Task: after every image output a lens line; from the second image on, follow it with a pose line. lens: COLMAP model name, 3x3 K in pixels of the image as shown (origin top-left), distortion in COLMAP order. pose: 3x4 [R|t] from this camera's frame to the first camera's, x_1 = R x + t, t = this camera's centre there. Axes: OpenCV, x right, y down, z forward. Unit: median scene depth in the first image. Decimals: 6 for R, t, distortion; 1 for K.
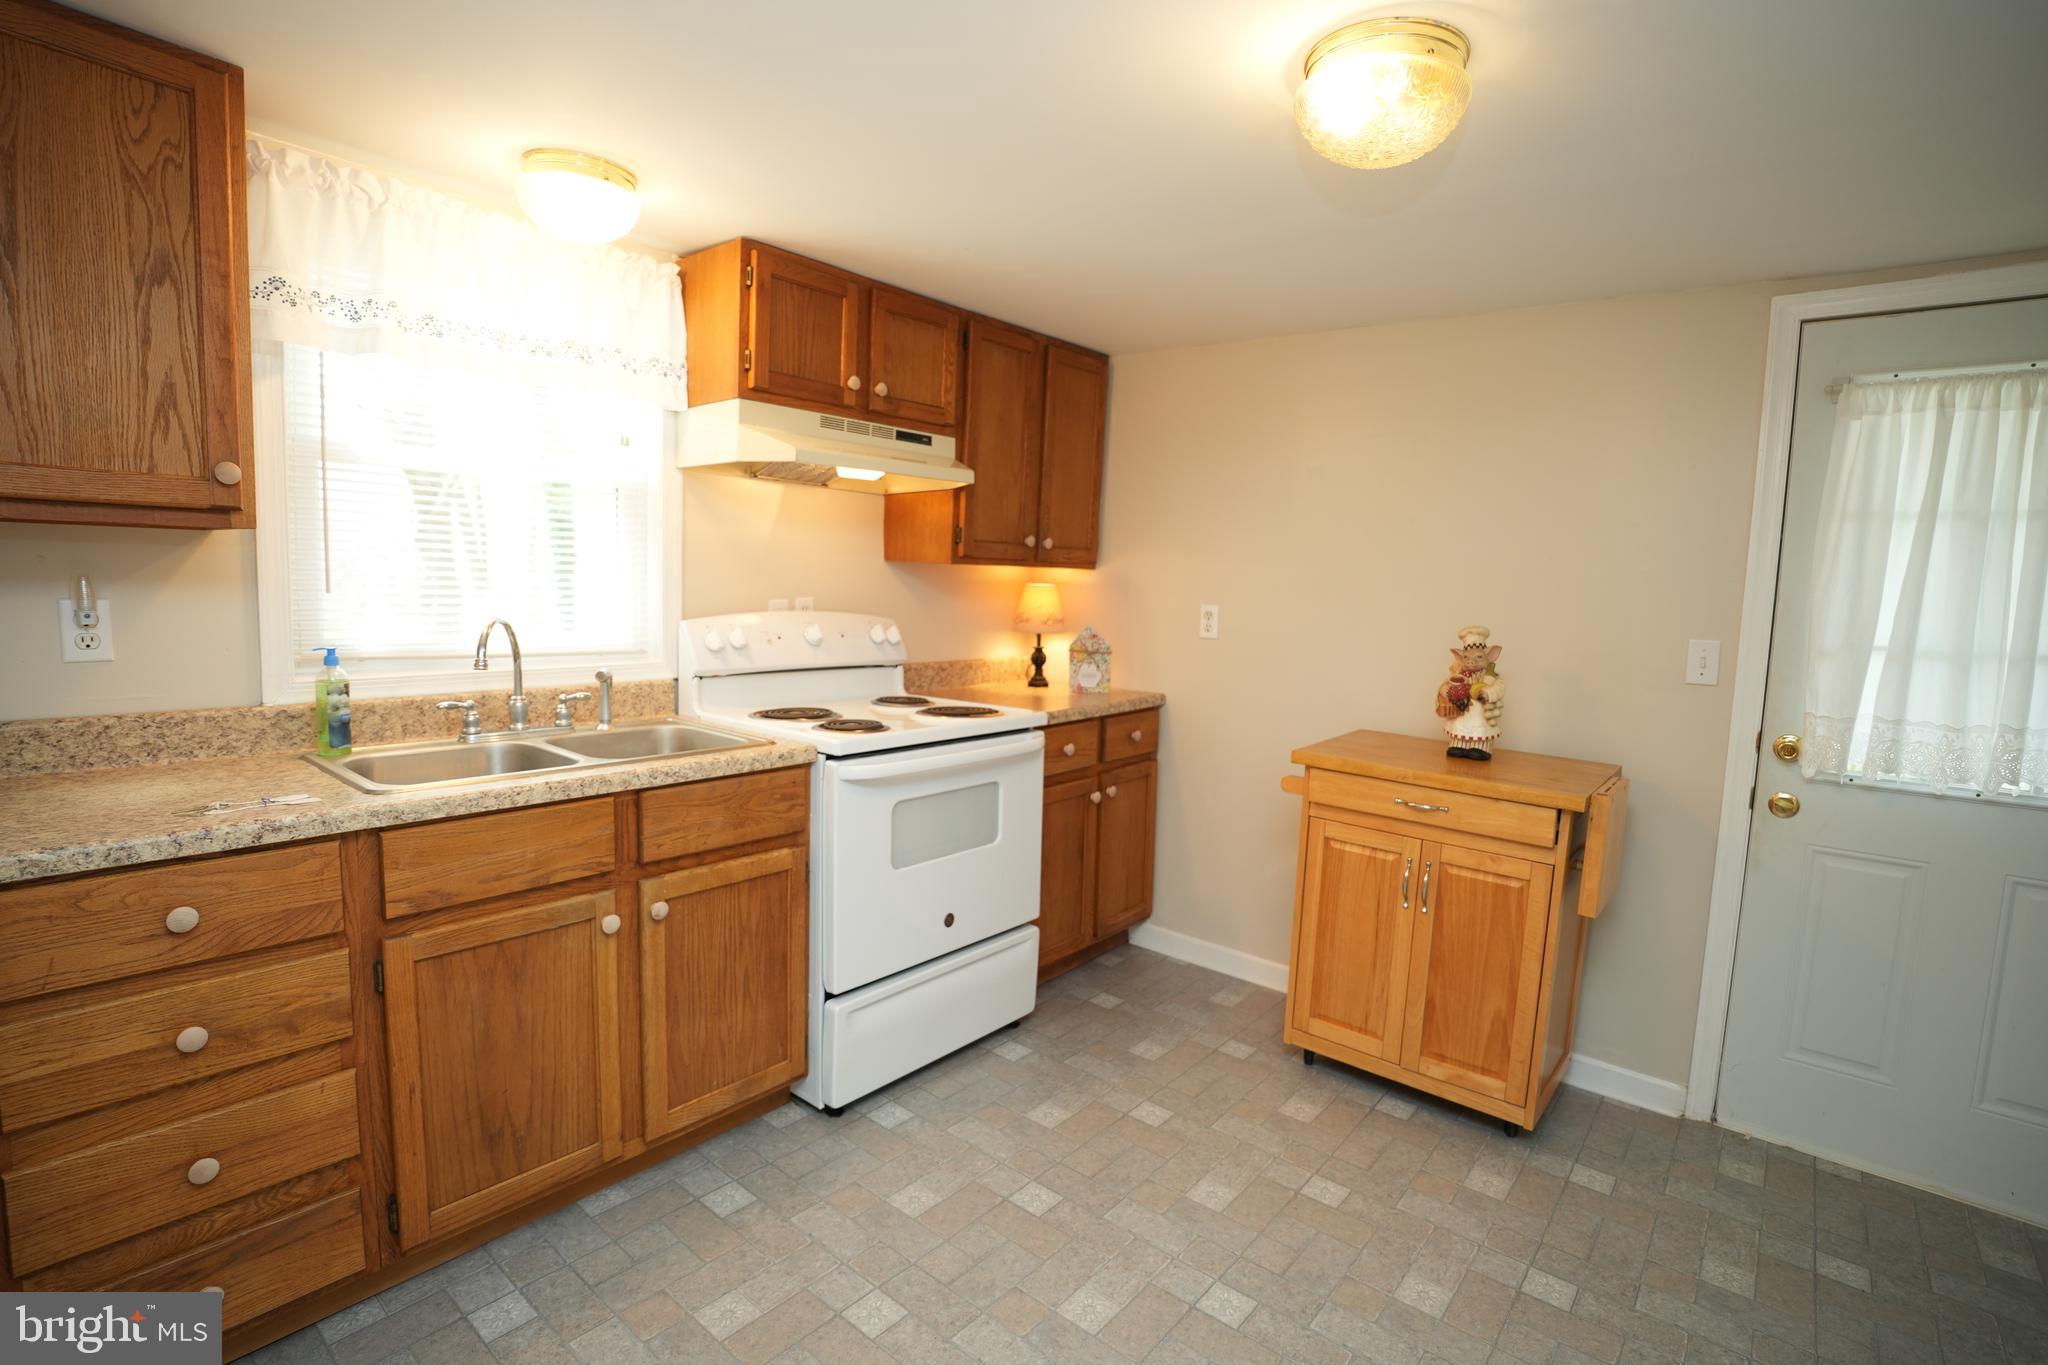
lens RADIAL K [[984.2, 0, 1024.0], [0, 984.2, 682.5], [0, 0, 1]] dist [-0.064017, 0.027551]
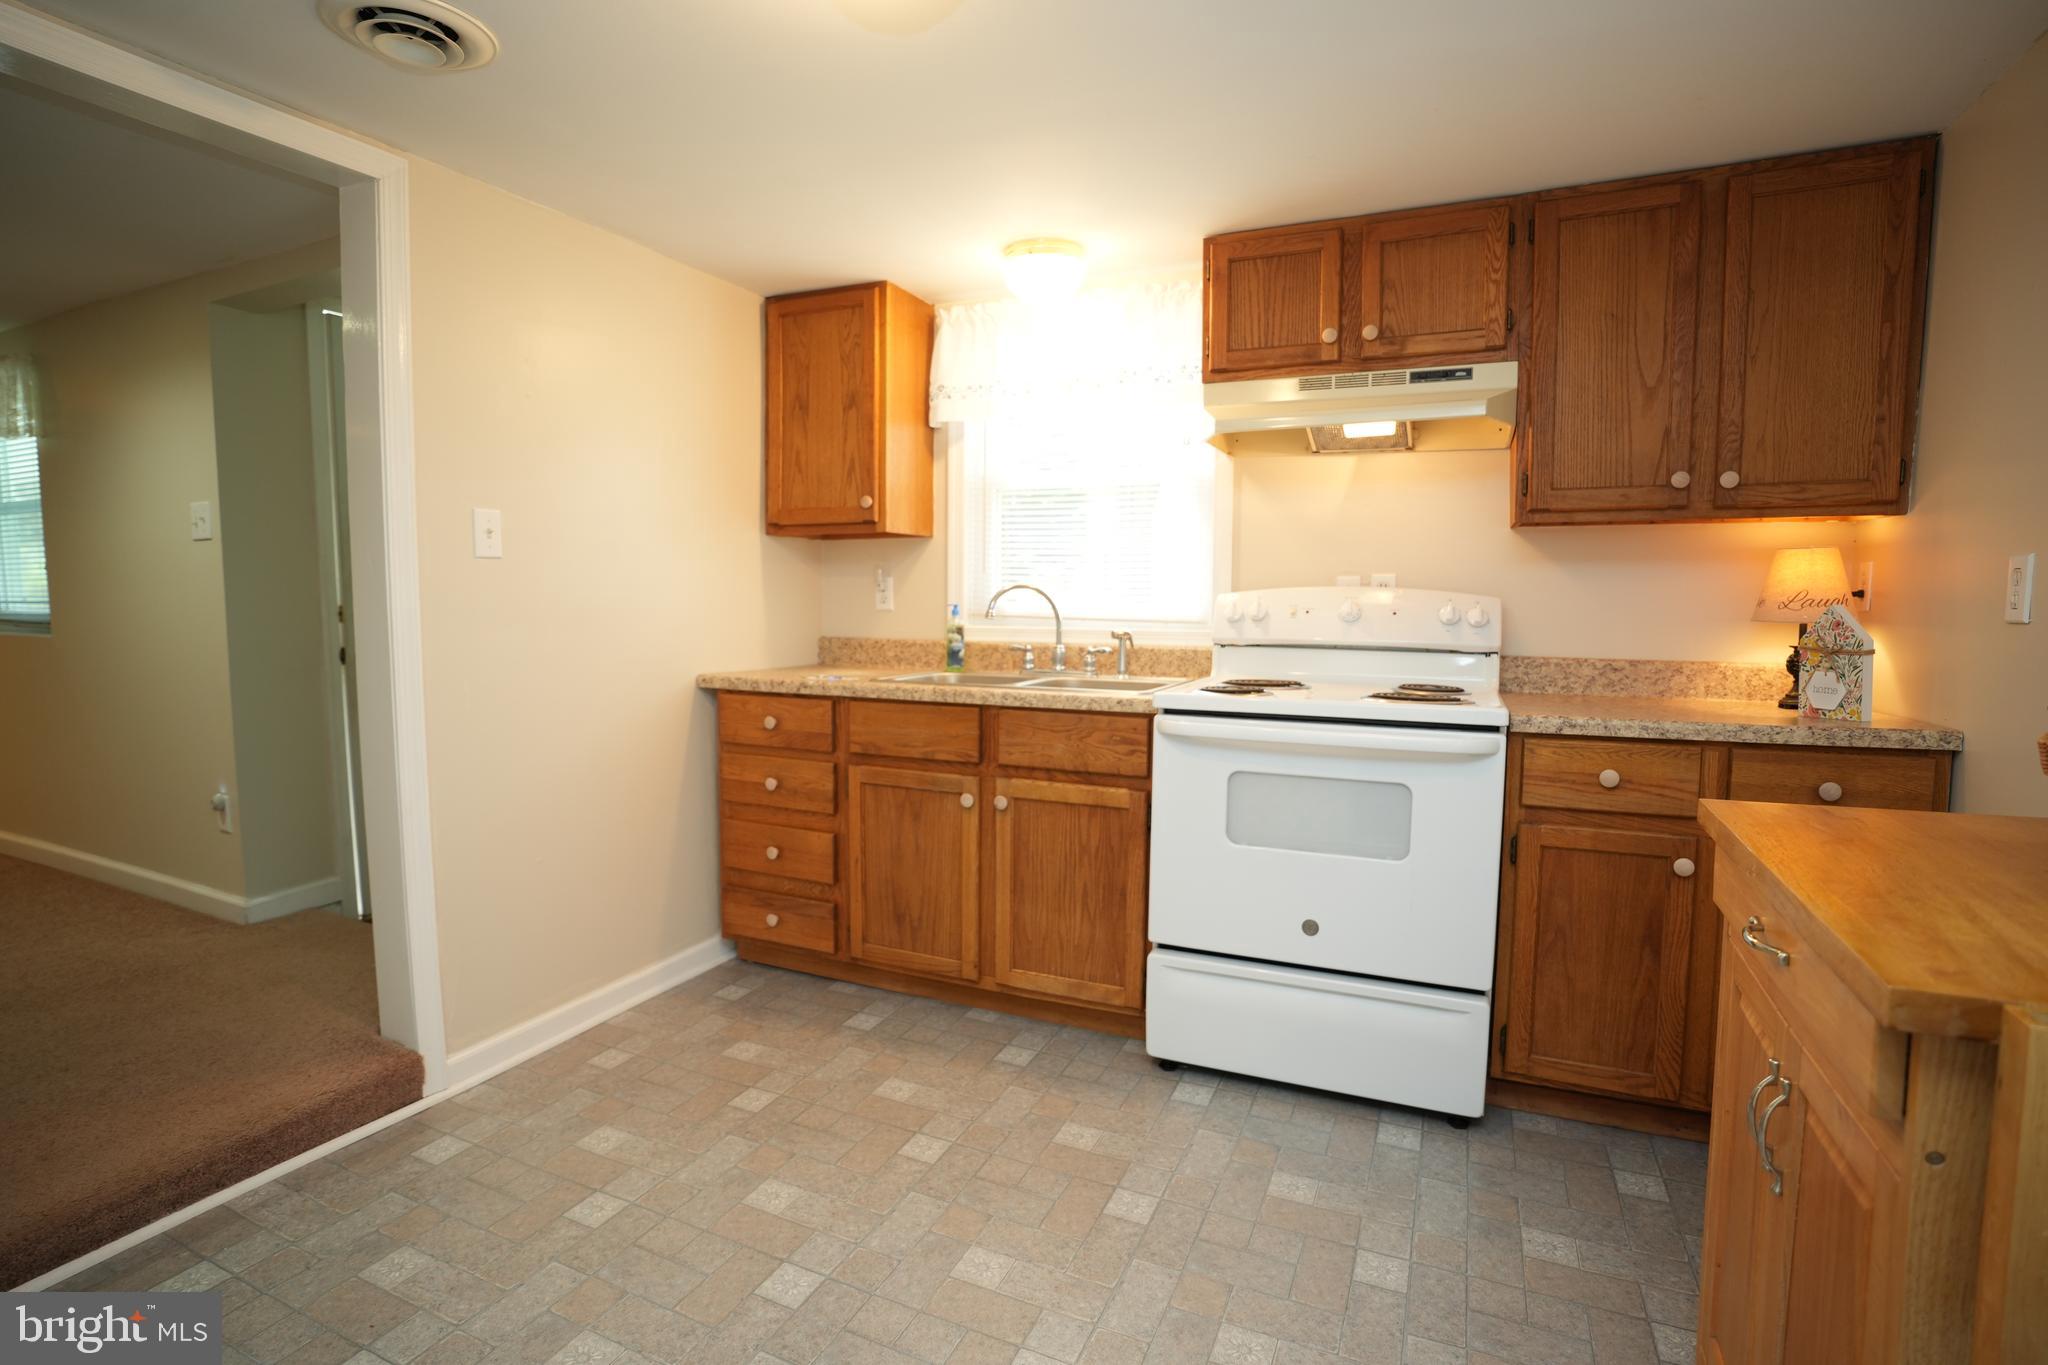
lens RADIAL K [[977.7, 0, 1024.0], [0, 977.7, 682.5], [0, 0, 1]] dist [-0.053439, 0.000396]
pose [[0.267250, 0.050961, -0.962279, 0.793433], [-0.098964, 0.994772, 0.025197, 0.036335], [0.958532, 0.088497, 0.270896, 0.602614]]
